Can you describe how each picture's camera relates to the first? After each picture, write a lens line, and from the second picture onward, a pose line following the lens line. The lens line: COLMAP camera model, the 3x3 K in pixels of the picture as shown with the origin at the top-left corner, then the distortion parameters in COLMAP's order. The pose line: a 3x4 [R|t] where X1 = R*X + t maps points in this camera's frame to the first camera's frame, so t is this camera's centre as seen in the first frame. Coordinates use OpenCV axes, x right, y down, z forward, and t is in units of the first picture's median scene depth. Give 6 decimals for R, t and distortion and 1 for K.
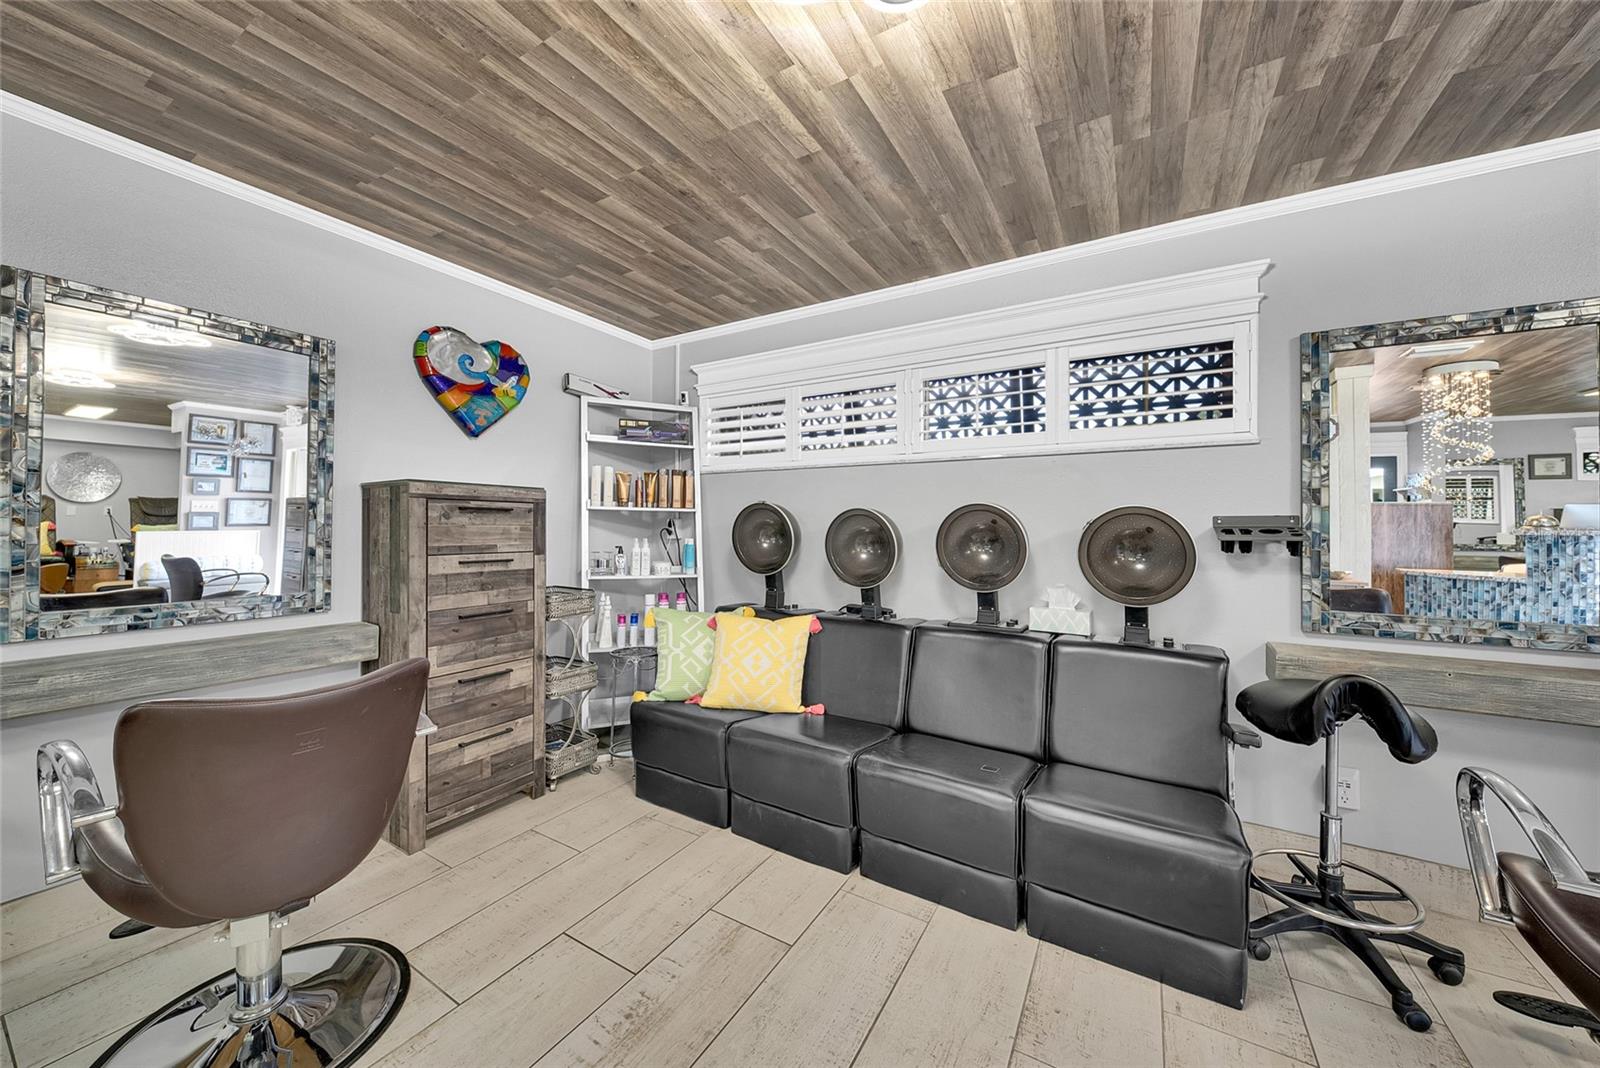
lens RADIAL K [[574.4, 0, 797.9], [0, 574.4, 525.1], [0, 0, 1]] dist [-0.005936, -0.002246]
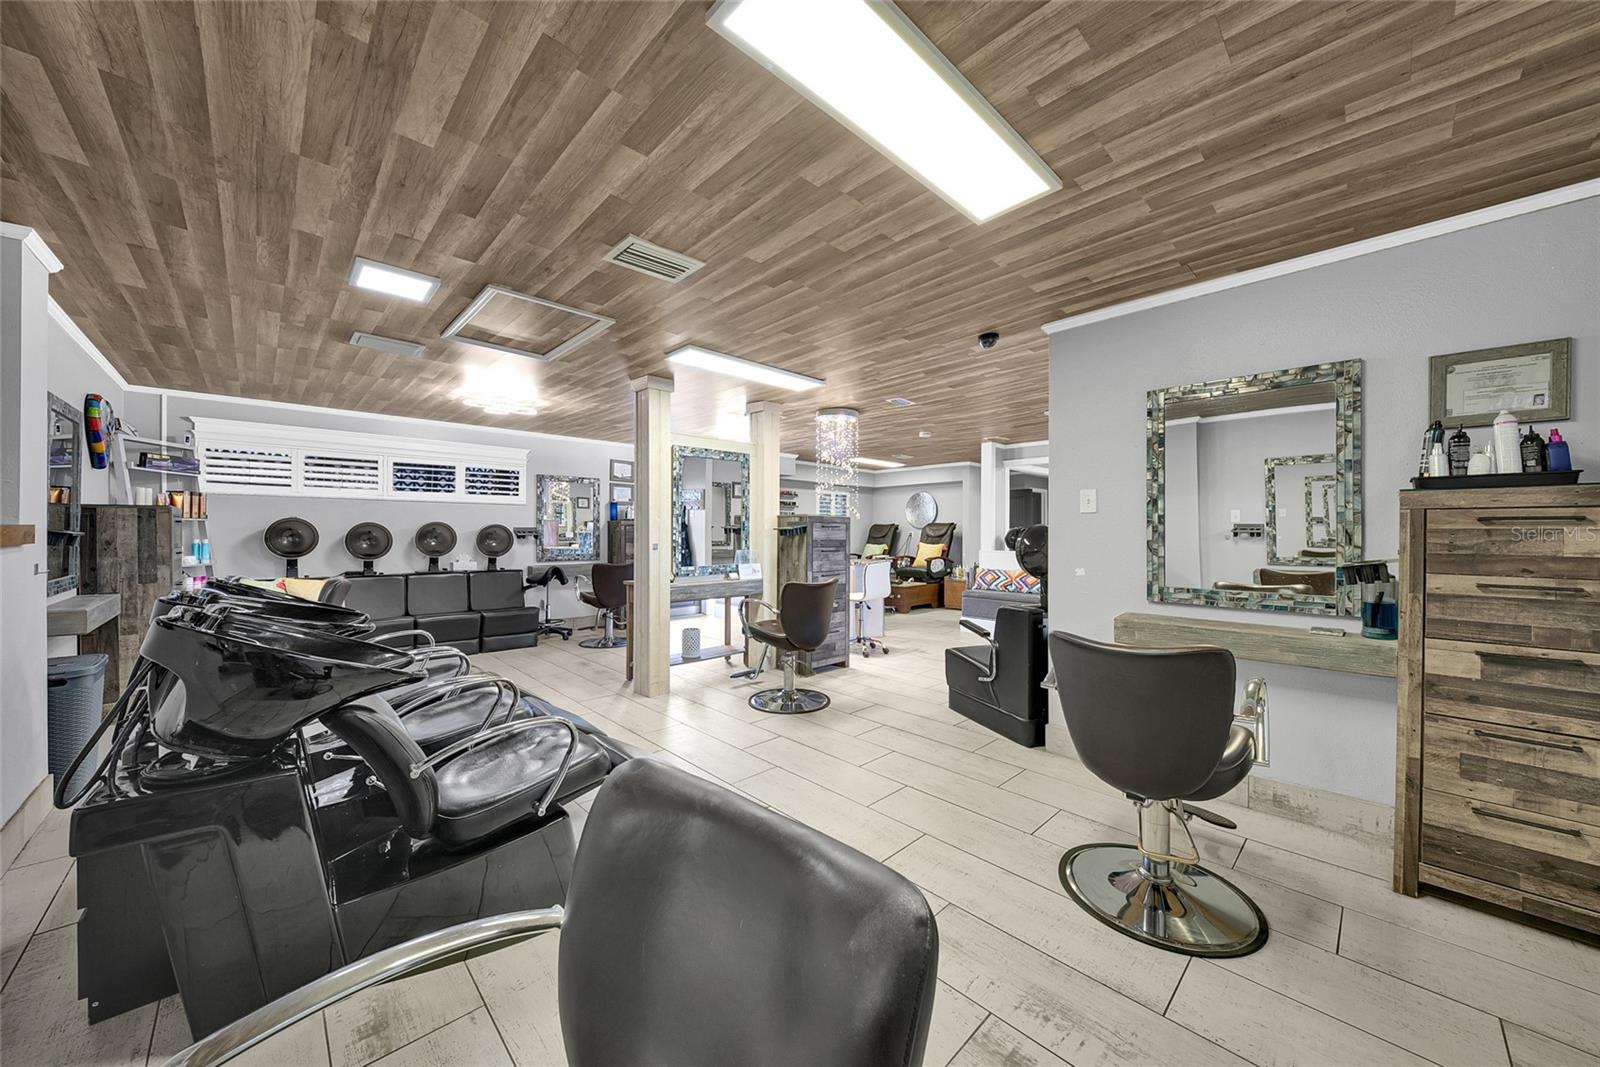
lens RADIAL K [[574.4, 0, 817.2], [0, 574.4, 531.5], [0, 0, 1]] dist [-0.005936, -0.002246]
pose [[0.250882, -0.003645, 0.968011, -1.824490], [-0.006851, 0.999961, 0.005541, -0.021859], [-0.967993, -0.008022, 0.250848, -1.343293]]
